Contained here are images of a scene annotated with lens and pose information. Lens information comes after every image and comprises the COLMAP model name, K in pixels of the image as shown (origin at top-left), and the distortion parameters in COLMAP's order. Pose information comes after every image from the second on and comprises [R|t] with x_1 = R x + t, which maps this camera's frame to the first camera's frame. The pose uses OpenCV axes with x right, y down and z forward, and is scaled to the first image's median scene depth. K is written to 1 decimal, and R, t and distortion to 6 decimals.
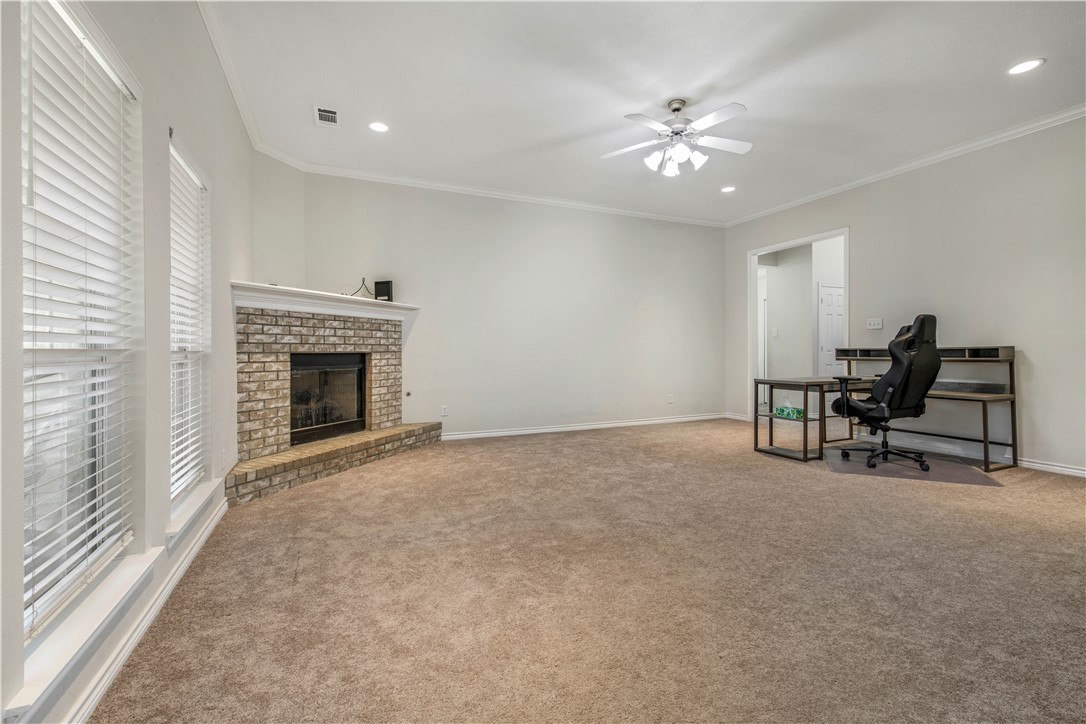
lens RADIAL K [[472.2, 0, 546.6], [0, 472.2, 354.5], [0, 0, 1]] dist [-0.002788, -0.000216]
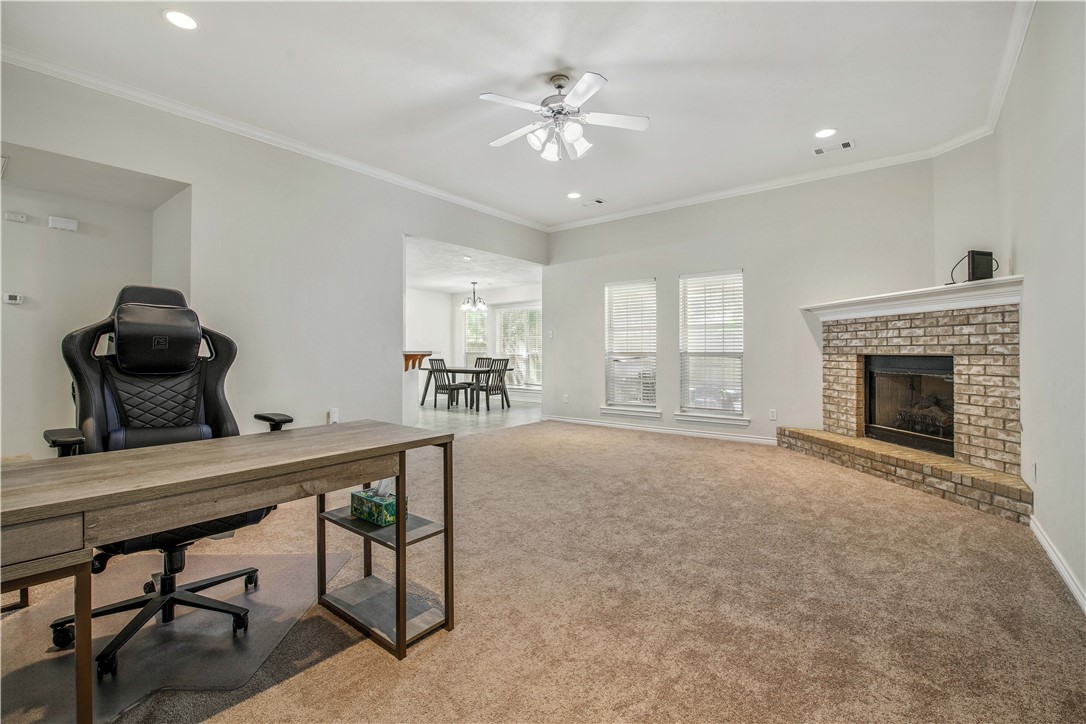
lens RADIAL K [[472.2, 0, 540.8], [0, 472.2, 351.9], [0, 0, 1]] dist [-0.002788, -0.000216]
pose [[-0.889528, 0.004516, -0.456858, 0.639416], [0.000136, 0.999954, 0.009619, -0.019509], [0.456880, 0.008494, -0.889488, 1.585144]]
